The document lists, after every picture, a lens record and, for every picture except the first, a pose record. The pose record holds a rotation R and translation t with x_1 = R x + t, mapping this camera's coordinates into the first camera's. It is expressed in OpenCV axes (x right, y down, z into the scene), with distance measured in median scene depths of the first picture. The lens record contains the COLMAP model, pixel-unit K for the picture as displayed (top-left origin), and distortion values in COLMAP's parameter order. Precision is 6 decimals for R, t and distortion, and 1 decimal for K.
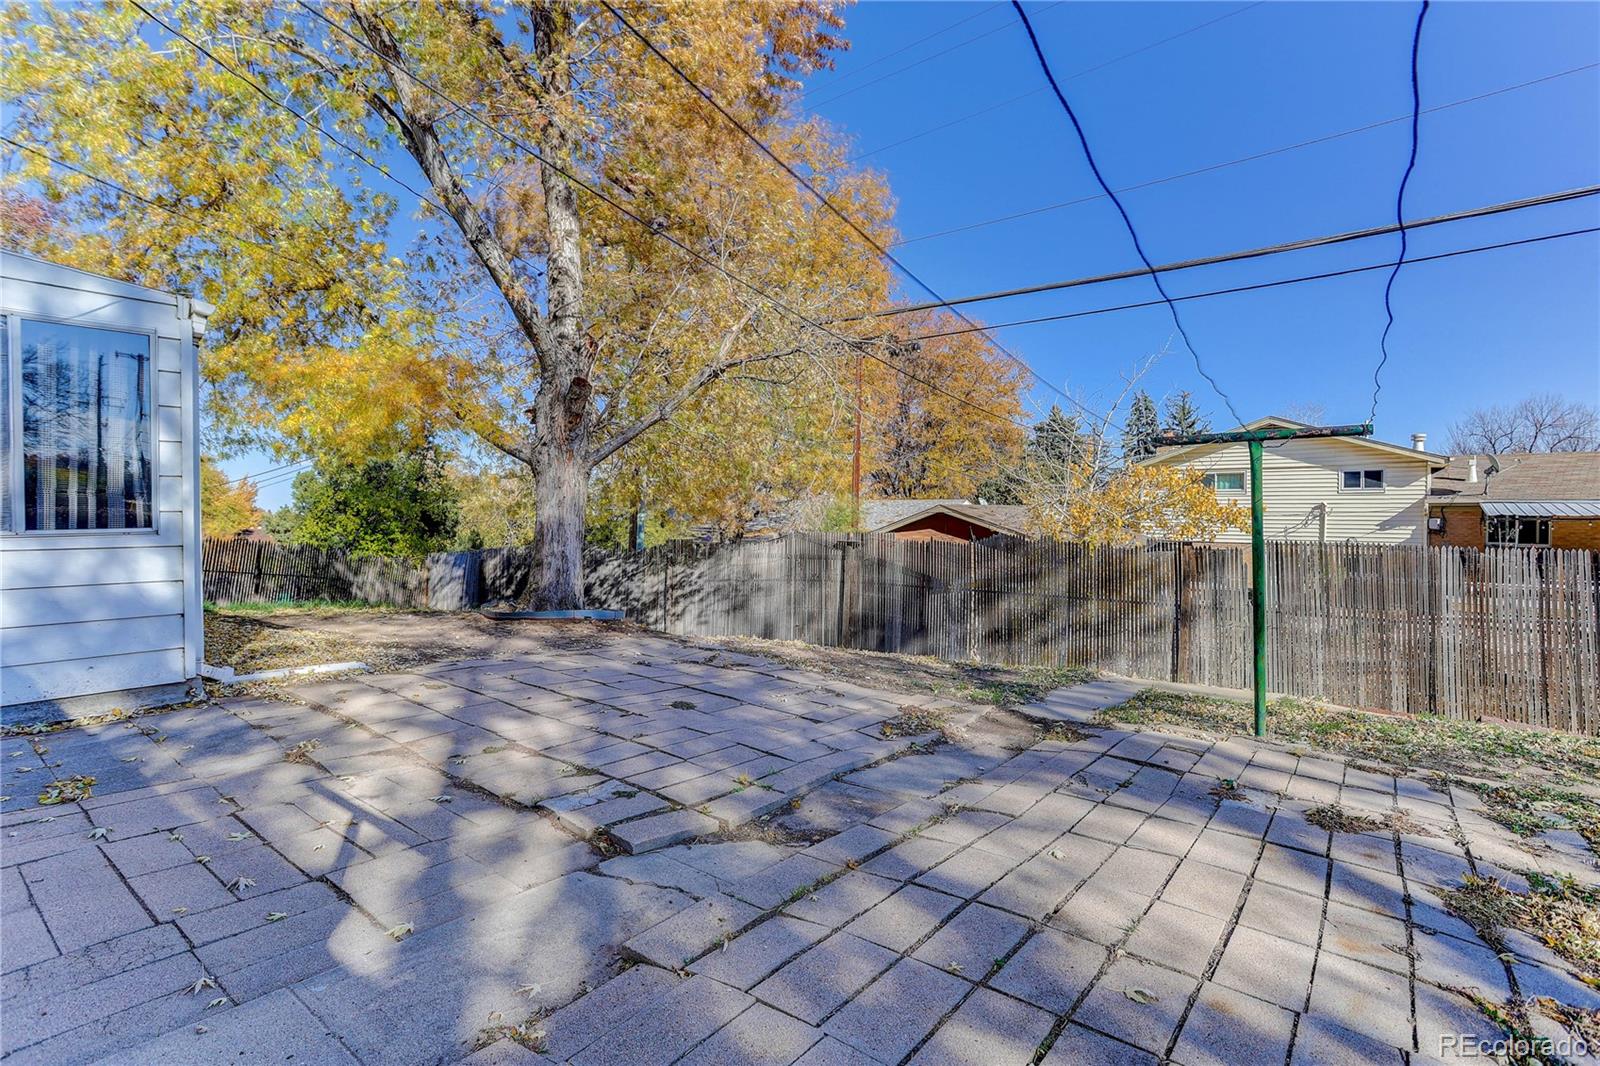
lens RADIAL K [[774.9, 0, 800.0], [0, 774.9, 533.0], [0, 0, 1]] dist [-0.001360, -0.000250]
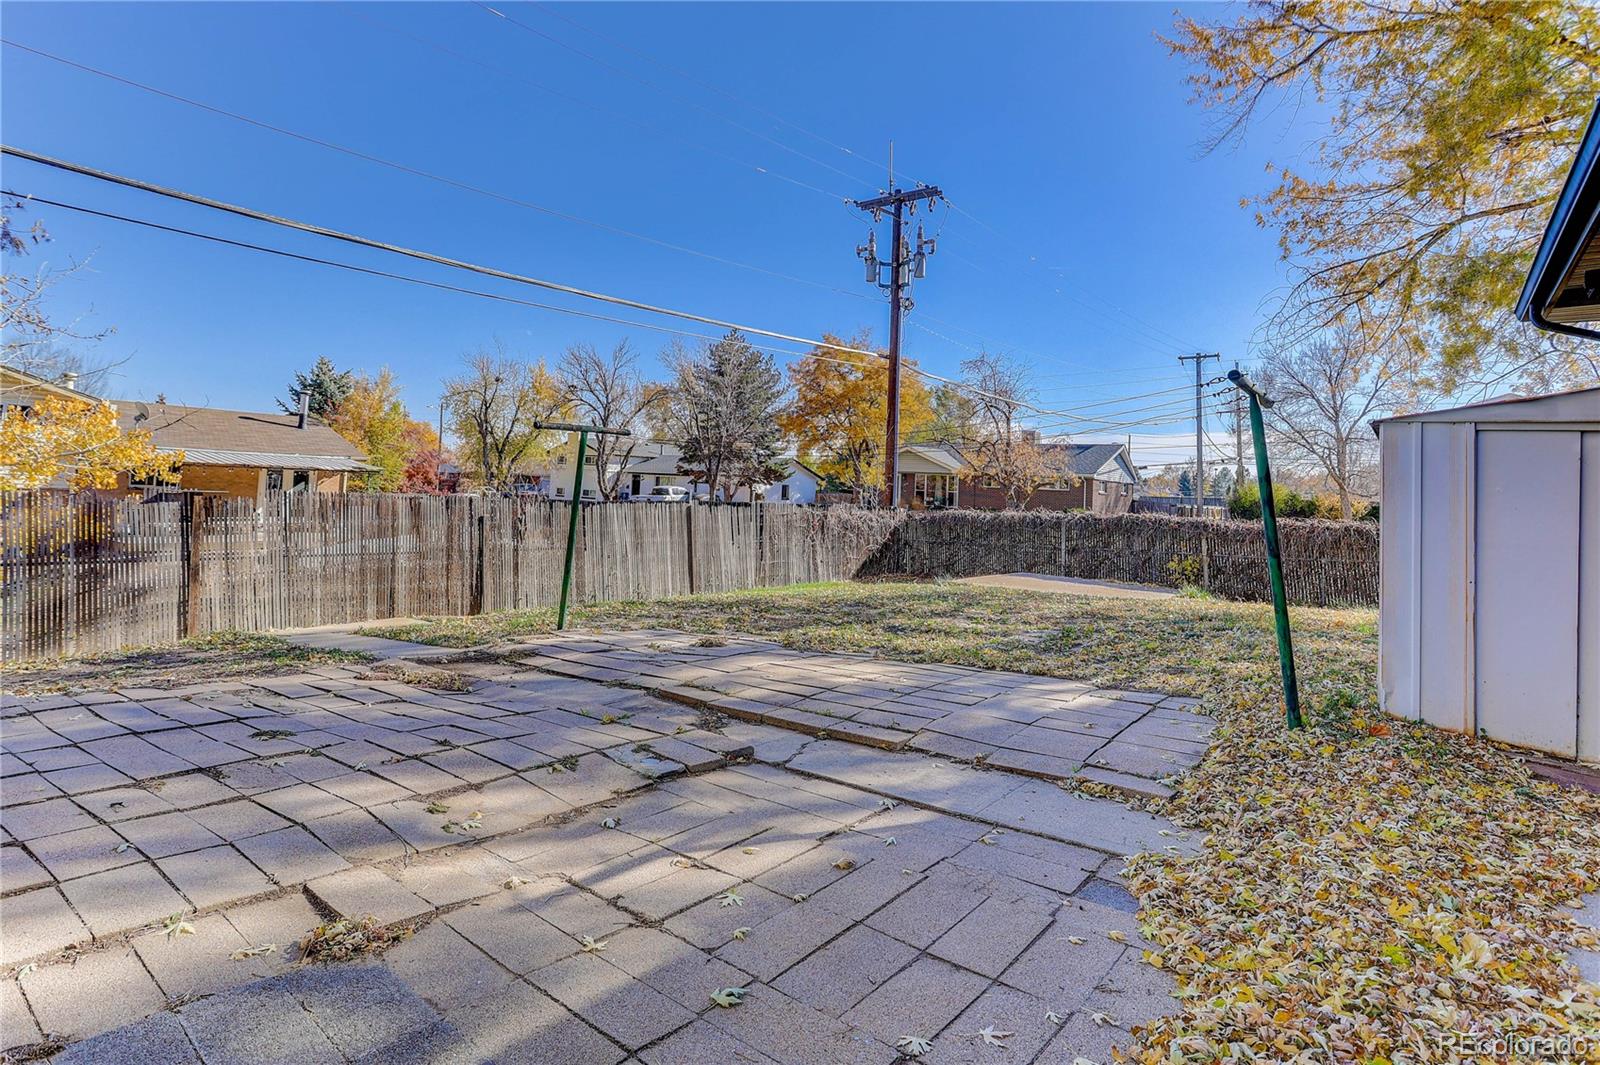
lens RADIAL K [[774.9, 0, 800.0], [0, 774.9, 532.5], [0, 0, 1]] dist [-0.001360, -0.000250]
pose [[-0.001497, -0.045406, 0.998967, -0.493119], [-0.035680, 0.998335, 0.045324, -0.002323], [-0.999362, -0.035575, -0.003114, 0.316472]]
